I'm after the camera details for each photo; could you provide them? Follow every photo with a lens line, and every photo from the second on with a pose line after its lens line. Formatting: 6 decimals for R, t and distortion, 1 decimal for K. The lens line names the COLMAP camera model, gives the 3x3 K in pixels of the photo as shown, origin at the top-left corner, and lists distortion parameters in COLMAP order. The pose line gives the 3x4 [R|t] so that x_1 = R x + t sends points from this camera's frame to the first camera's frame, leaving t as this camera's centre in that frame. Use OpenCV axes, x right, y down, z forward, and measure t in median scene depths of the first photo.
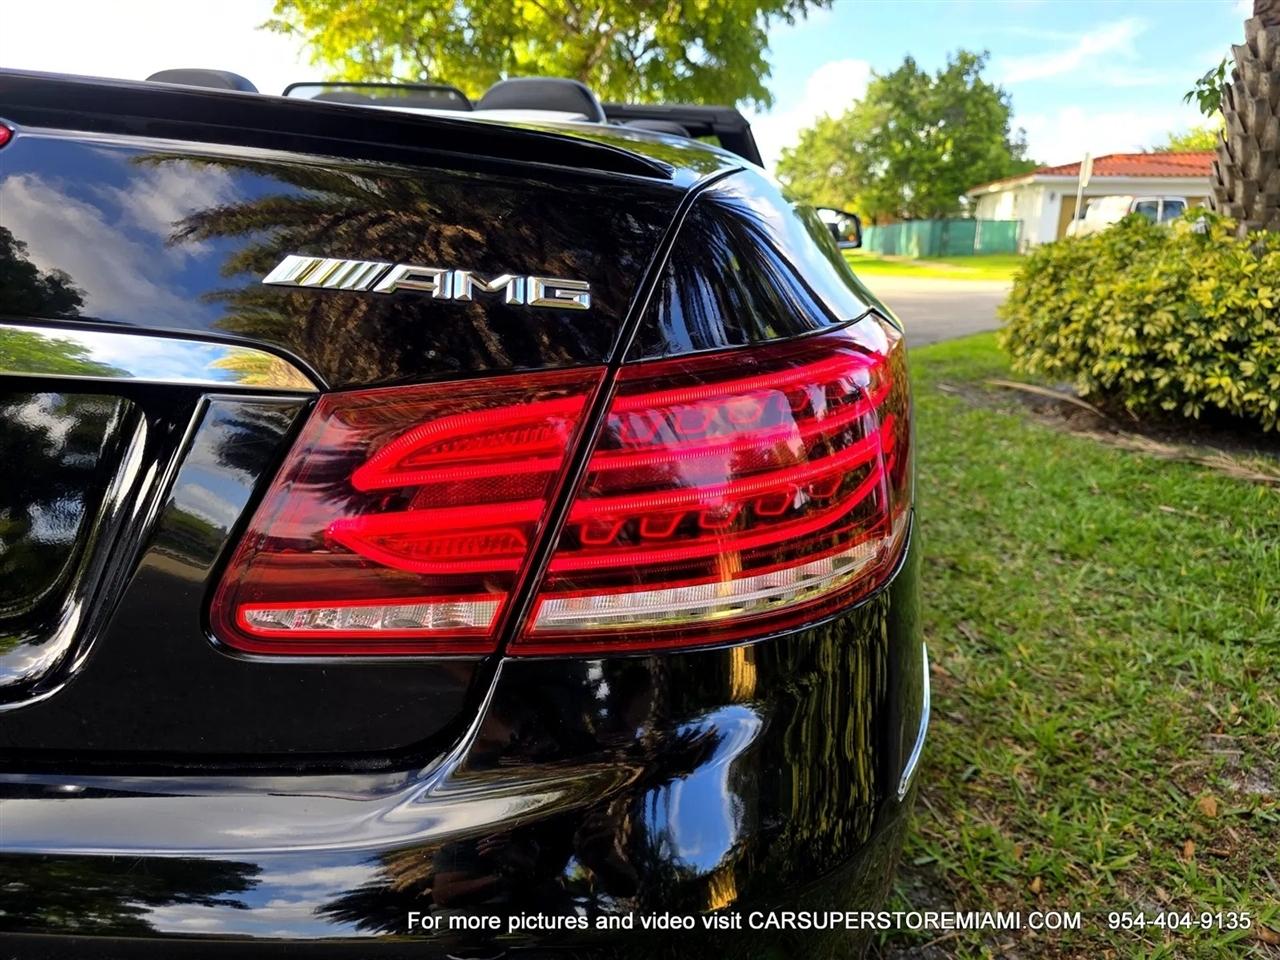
lens RADIAL K [[870.7, 0, 633.3], [0, 870.7, 483.0], [0, 0, 1]] dist [0.037544, -0.033757]
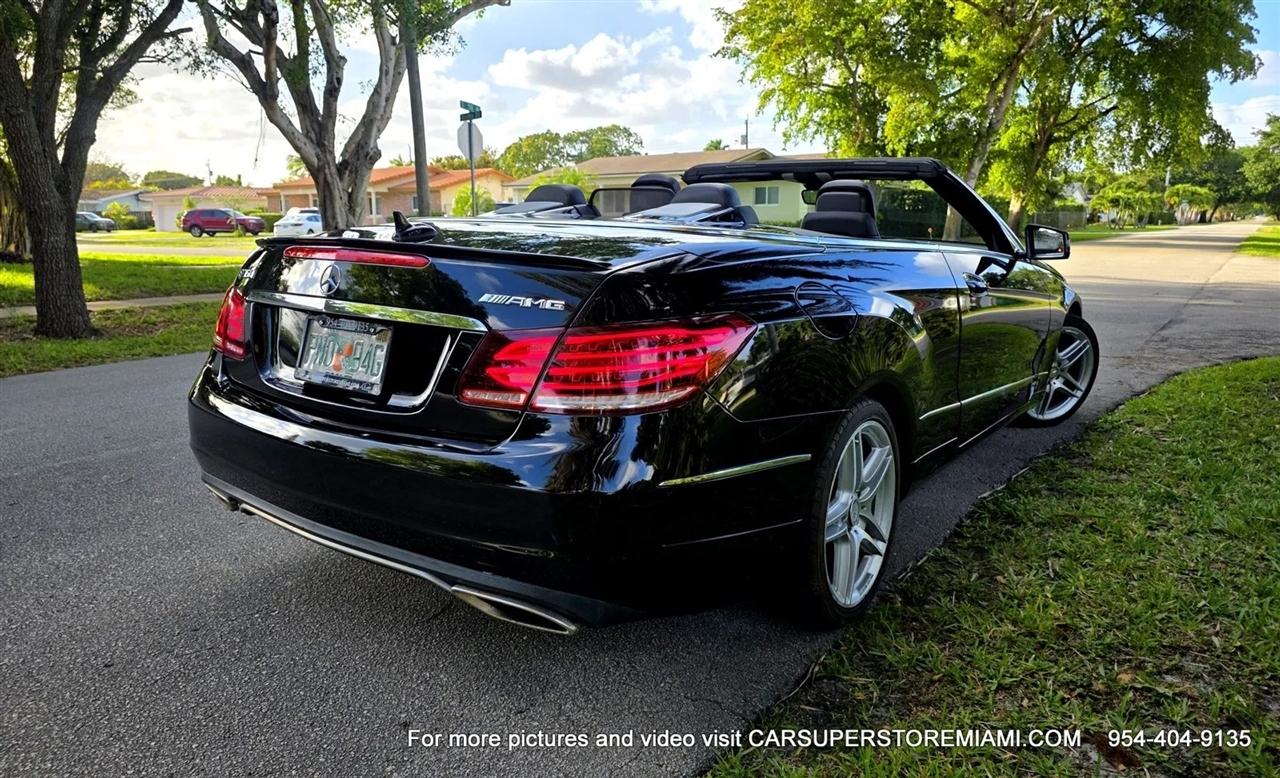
lens RADIAL K [[874.9, 0, 638.5], [0, 874.9, 383.6], [0, 0, 1]] dist [0.048296, -0.043359]
pose [[0.893284, 0.064457, -0.444847, 0.033705], [-0.106480, 0.991841, -0.070104, 0.005467], [0.436699, 0.109989, 0.892858, -0.035576]]
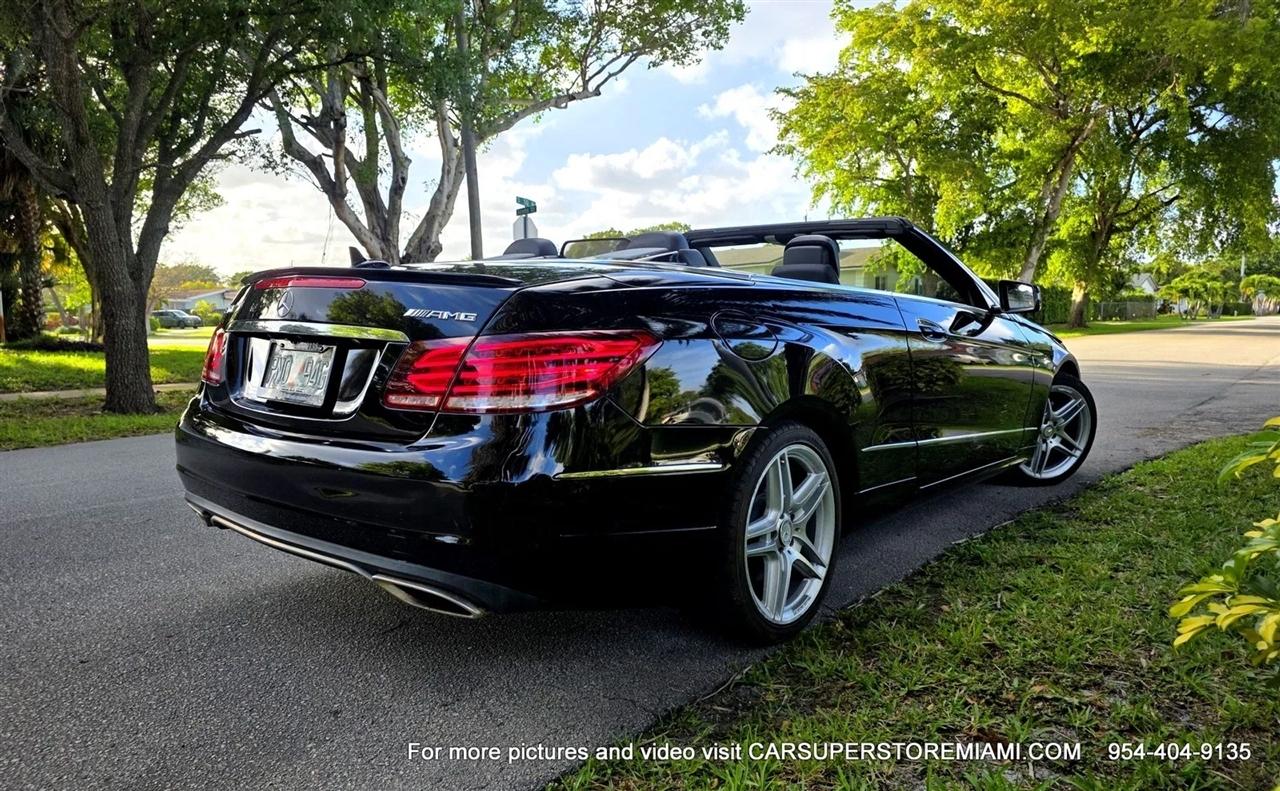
lens RADIAL K [[874.4, 0, 650.6], [0, 874.4, 406.2], [0, 0, 1]] dist [0.042913, -0.034301]
pose [[0.863833, 0.027759, -0.503013, 0.048619], [-0.115363, 0.982848, -0.143877, 0.011775], [0.490392, 0.182315, 0.852219, -0.033621]]
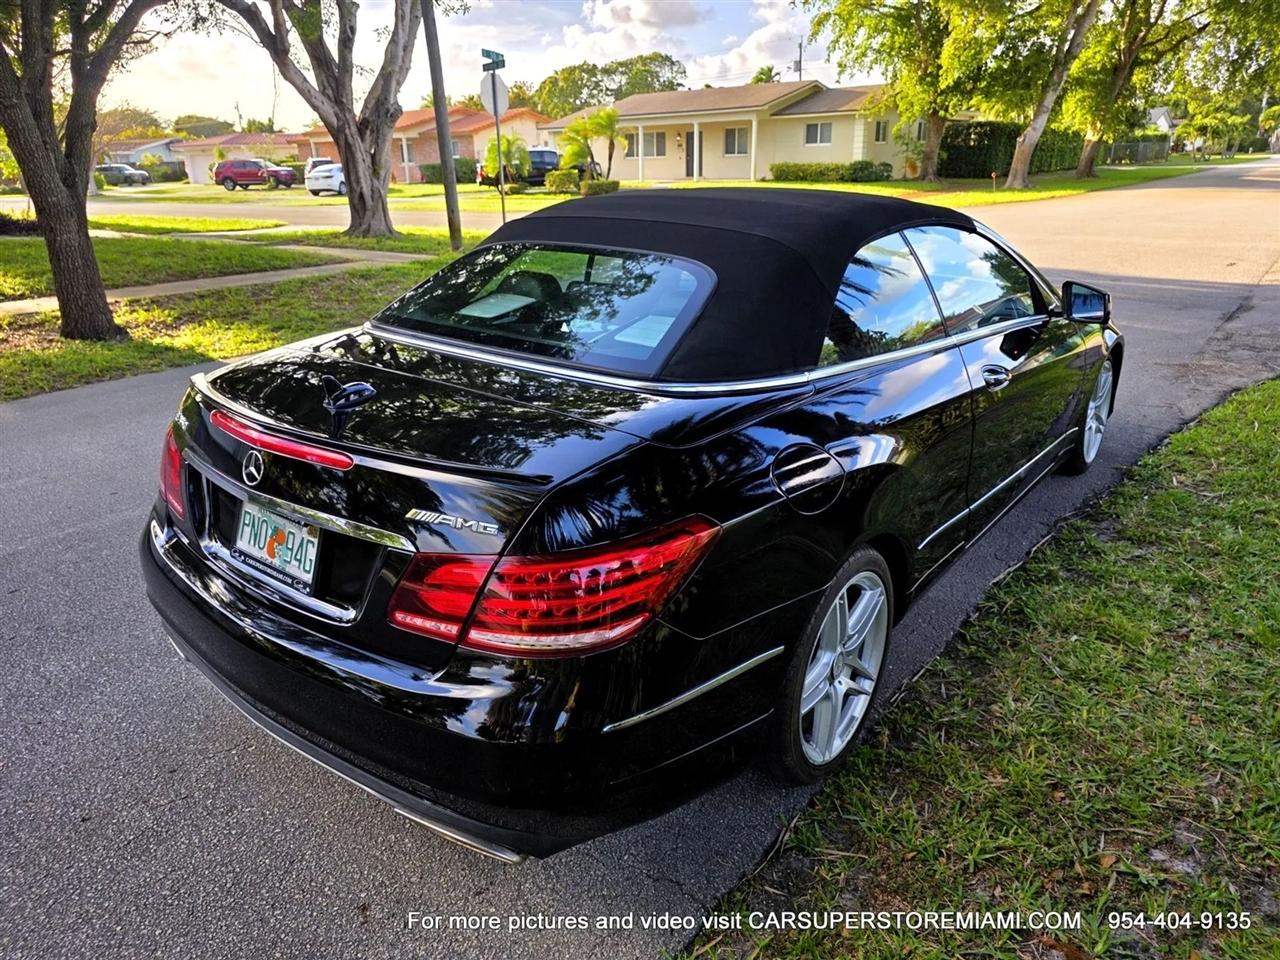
lens RADIAL K [[870.7, 0, 638.5], [0, 870.7, 494.1], [0, 0, 1]] dist [0.037544, -0.033757]
pose [[0.869151, 0.146418, -0.472375, 0.035067], [-0.100489, 0.987529, 0.121200, -0.014862], [0.484229, -0.057873, 0.873025, -0.026265]]
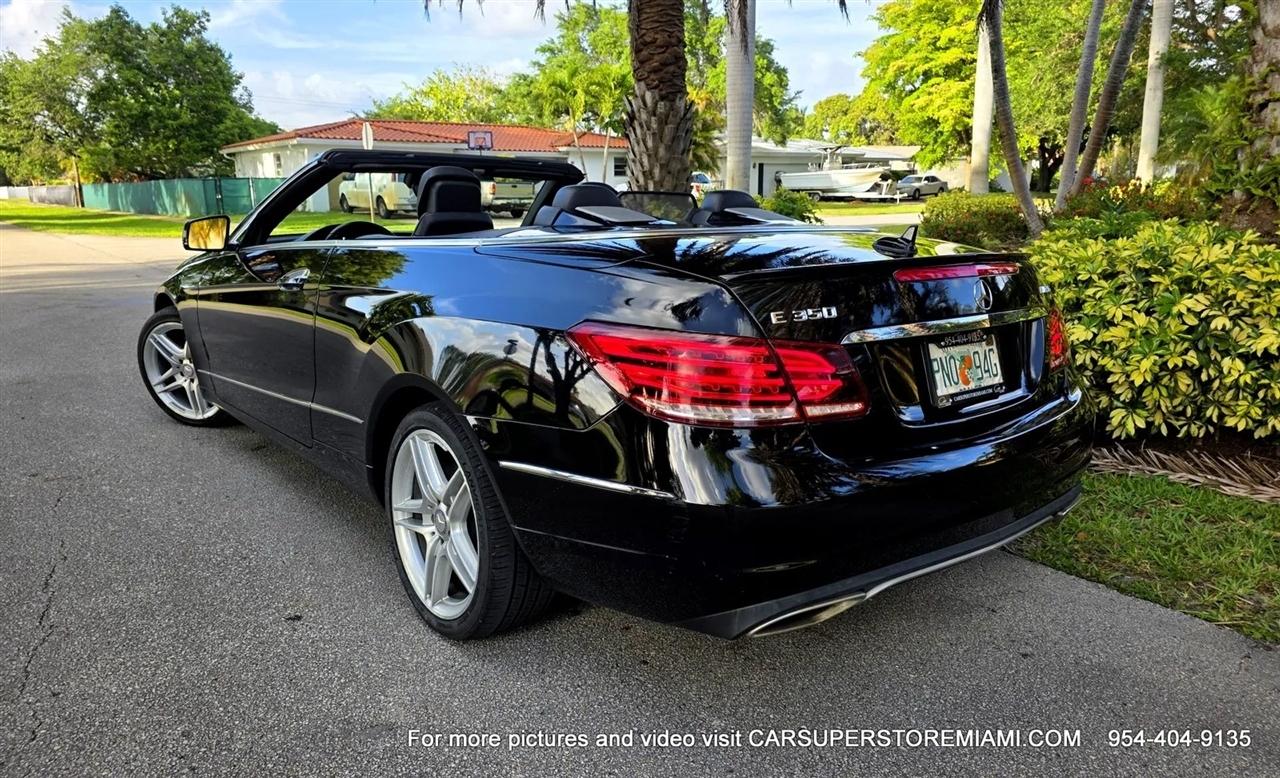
lens RADIAL K [[874.9, 0, 646.0], [0, 874.9, 394.5], [0, 0, 1]] dist [0.048296, -0.043359]
pose [[0.667298, -0.189108, 0.720383, -0.098239], [0.219728, 0.974164, 0.052192, -0.007633], [-0.711641, 0.123460, 0.691610, -0.012351]]
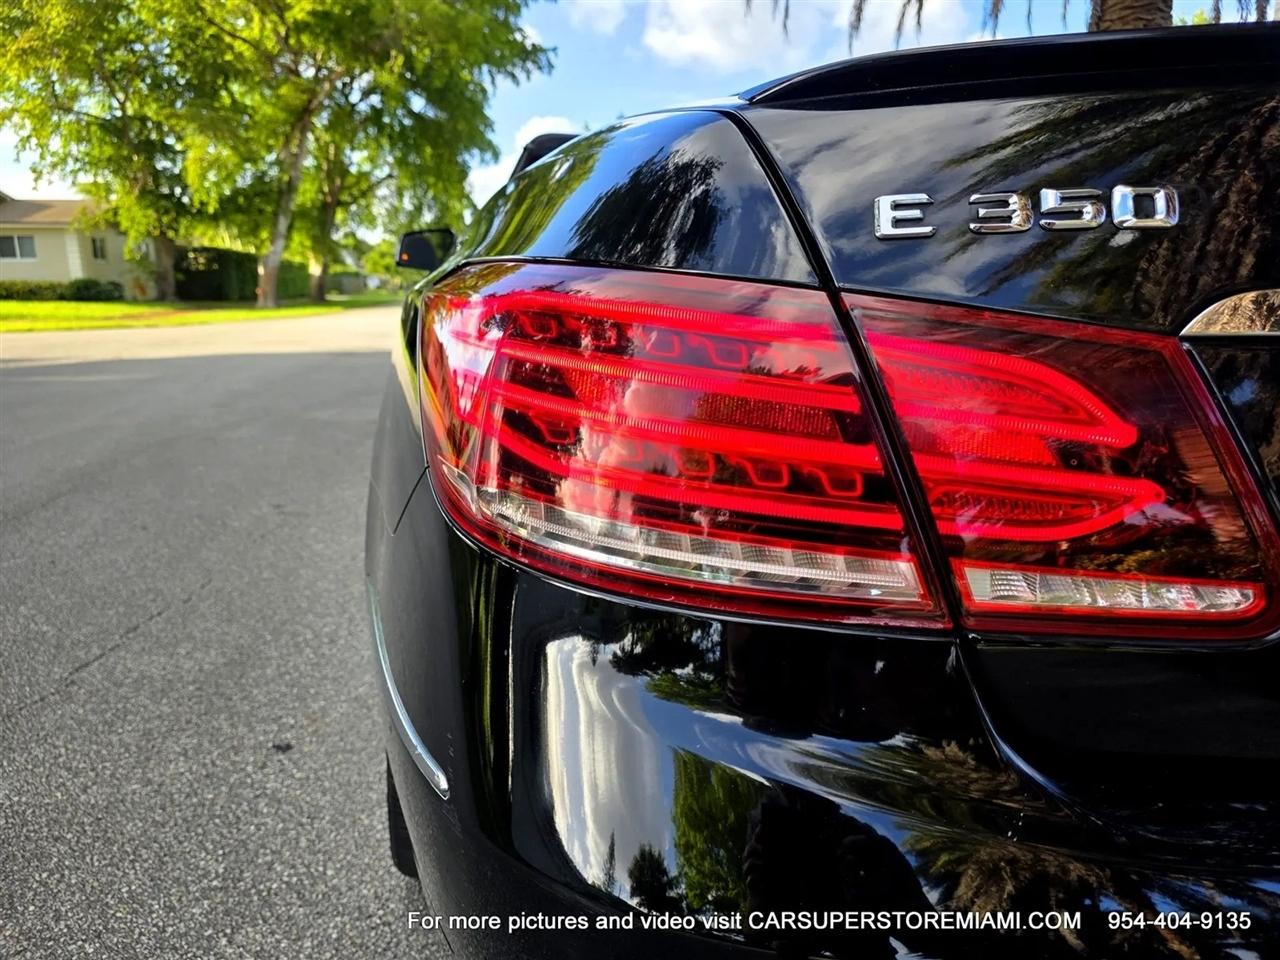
lens RADIAL K [[870.7, 0, 630.5], [0, 870.7, 489.0], [0, 0, 1]] dist [0.037544, -0.033757]
pose [[0.948283, -0.088004, 0.304982, -0.053995], [0.101812, 0.994362, -0.029637, -0.002292], [-0.300655, 0.059155, 0.951897, 0.010753]]
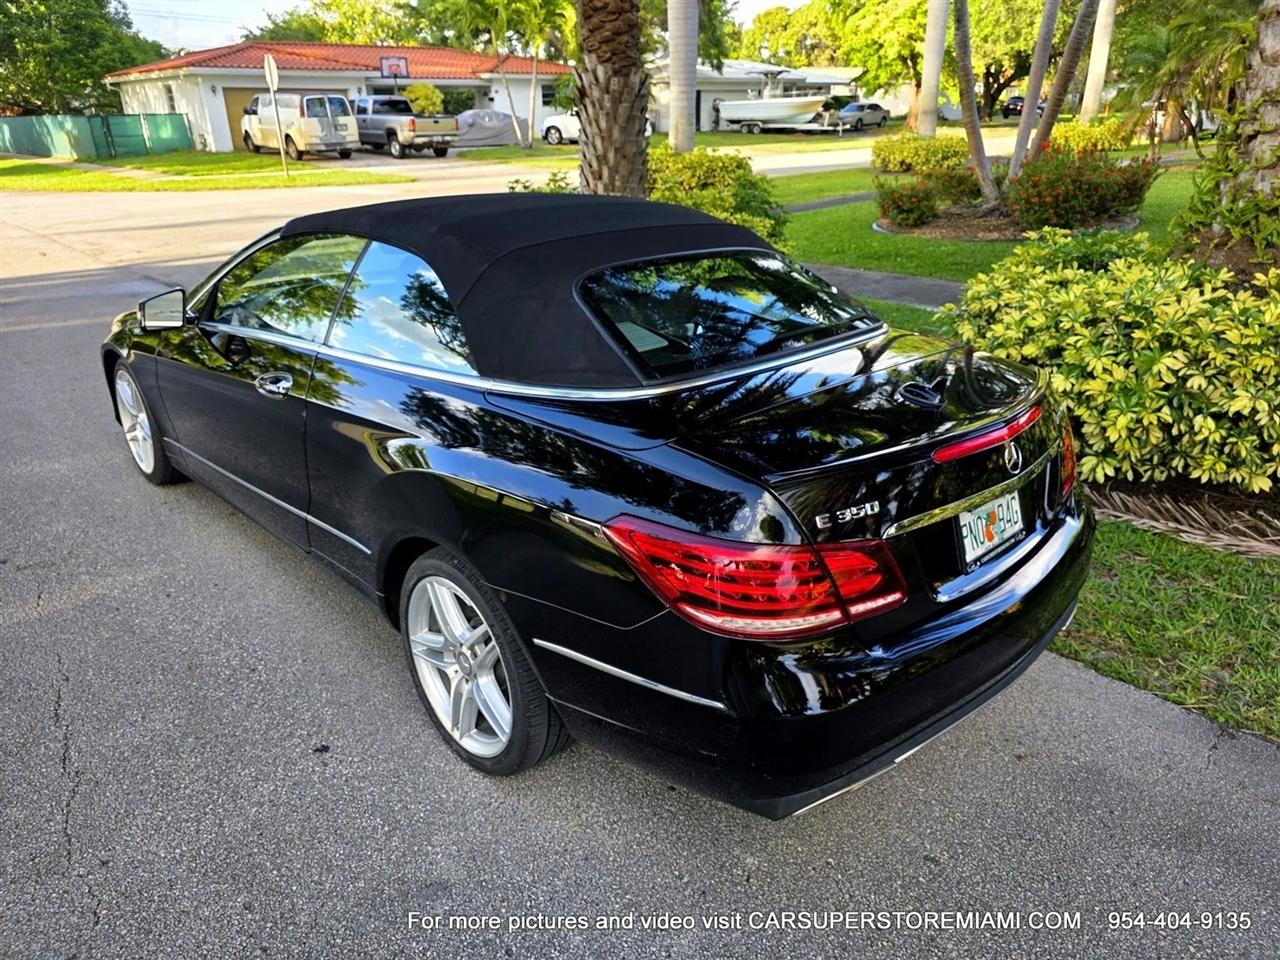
lens RADIAL K [[870.7, 0, 644.0], [0, 870.7, 499.3], [0, 0, 1]] dist [0.037544, -0.033757]
pose [[0.609105, -0.344303, 0.714455, -0.097353], [0.235885, 0.938731, 0.251282, -0.028802], [-0.757198, 0.015472, 0.653002, -0.006807]]
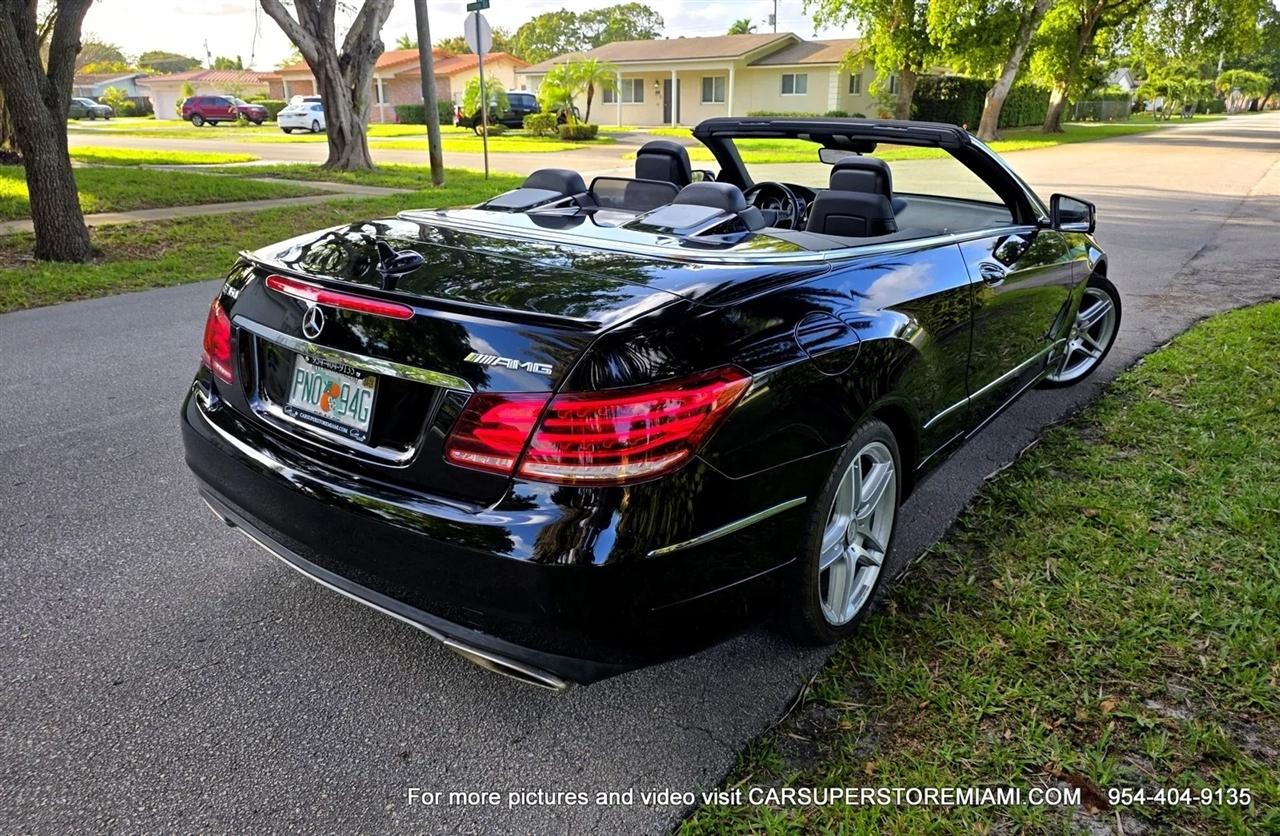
lens RADIAL K [[886.2, 0, 651.2], [0, 886.2, 398.2], [0, 0, 1]] dist [0.042420, -0.036035]
pose [[0.889142, 0.129617, -0.438891, 0.034180], [-0.112091, 0.991521, 0.065740, -0.007425], [0.443691, -0.009257, 0.896132, -0.034636]]
